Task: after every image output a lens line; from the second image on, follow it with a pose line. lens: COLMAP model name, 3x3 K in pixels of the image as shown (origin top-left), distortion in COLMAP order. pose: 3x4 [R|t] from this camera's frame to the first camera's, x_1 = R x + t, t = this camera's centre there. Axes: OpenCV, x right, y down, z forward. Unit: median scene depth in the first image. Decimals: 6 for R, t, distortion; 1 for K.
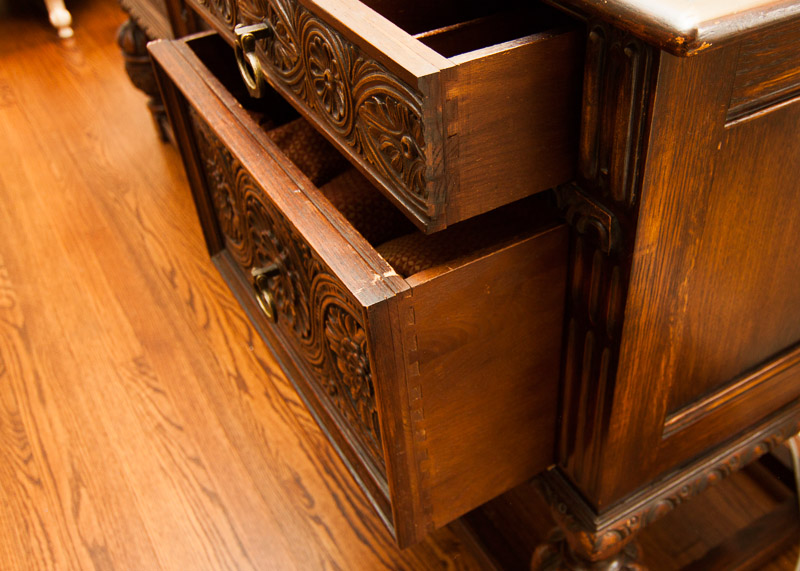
lens RADIAL K [[834.7, 0, 351.6], [0, 834.7, 275.2], [0, 0, 1]] dist [-0.003354, -0.000600]
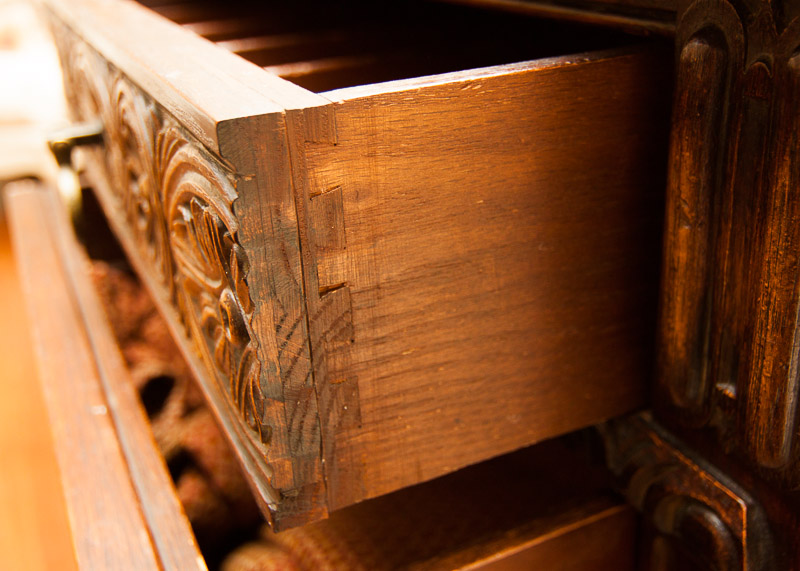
lens RADIAL K [[775.5, 0, 370.2], [0, 775.5, 351.5], [0, 0, 1]] dist [0.012585, 0.016776]
pose [[0.997658, 0.027976, -0.062413, 0.158132], [-0.037927, 0.985657, -0.164442, -0.076171], [0.056918, 0.166425, 0.984410, 0.629998]]
